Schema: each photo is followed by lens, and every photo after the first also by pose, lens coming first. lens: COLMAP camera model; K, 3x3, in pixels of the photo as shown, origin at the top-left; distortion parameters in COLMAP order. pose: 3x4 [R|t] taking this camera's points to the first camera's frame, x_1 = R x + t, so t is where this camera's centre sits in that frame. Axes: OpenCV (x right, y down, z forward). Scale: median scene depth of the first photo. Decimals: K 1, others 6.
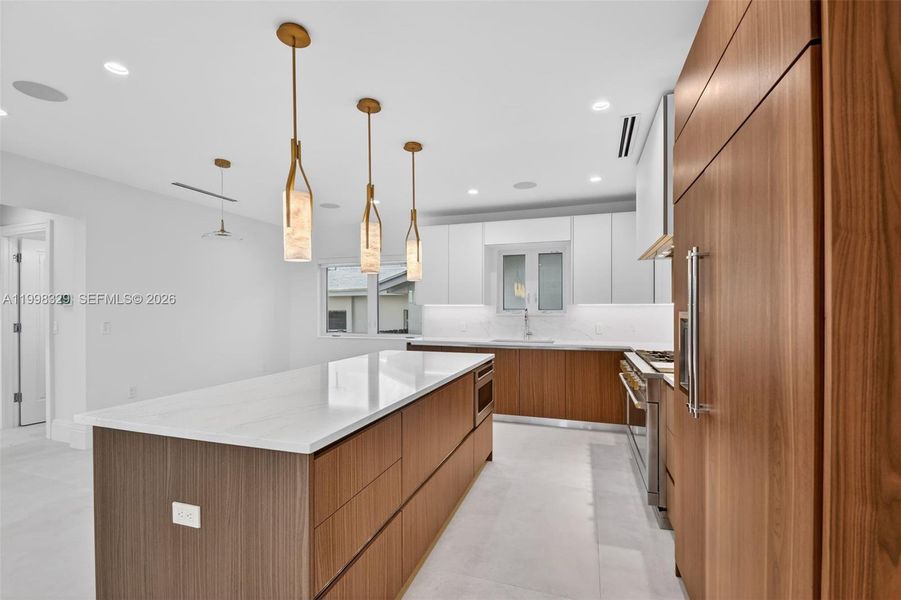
lens RADIAL K [[395.6, 0, 454.9], [0, 395.6, 307.3], [0, 0, 1]] dist [0.006034, -0.006706]
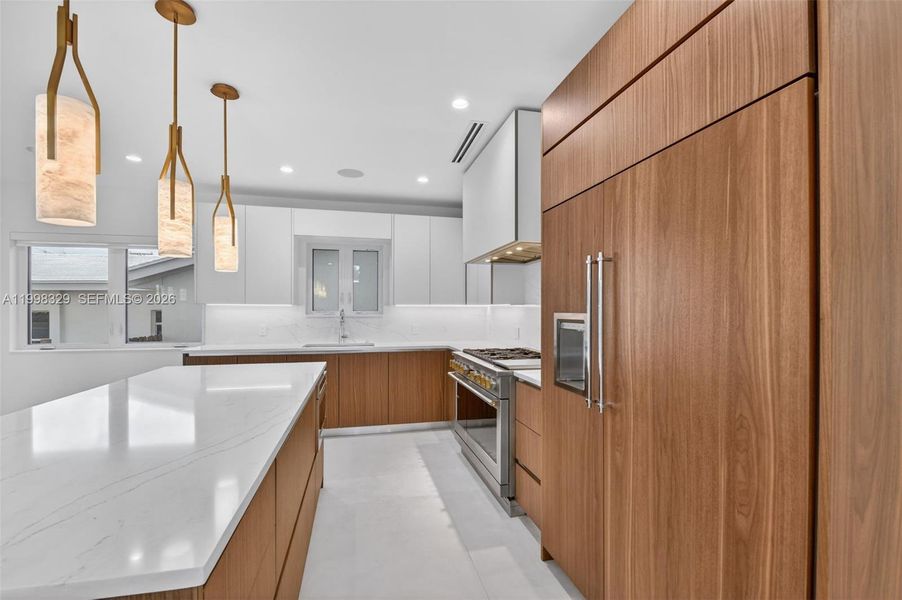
lens RADIAL K [[396.1, 0, 452.7], [0, 396.1, 307.7], [0, 0, 1]] dist [0.006034, -0.006706]
pose [[0.850314, 0.004966, 0.526252, -0.116109], [-0.004936, 0.999987, -0.001460, 0.000369], [-0.526252, -0.001356, 0.850327, 0.120763]]
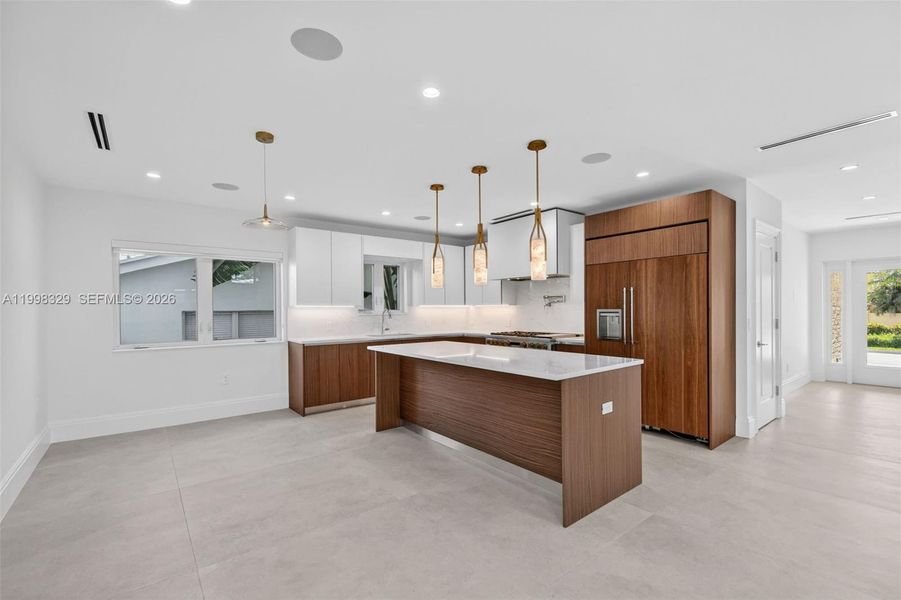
lens RADIAL K [[395.6, 0, 450.3], [0, 395.6, 306.8], [0, 0, 1]] dist [0.006034, -0.006706]
pose [[0.552381, -0.000013, 0.833592, -1.039408], [0.002548, 0.999995, -0.001672, -0.000971], [-0.833588, 0.003048, 0.552378, 0.196914]]
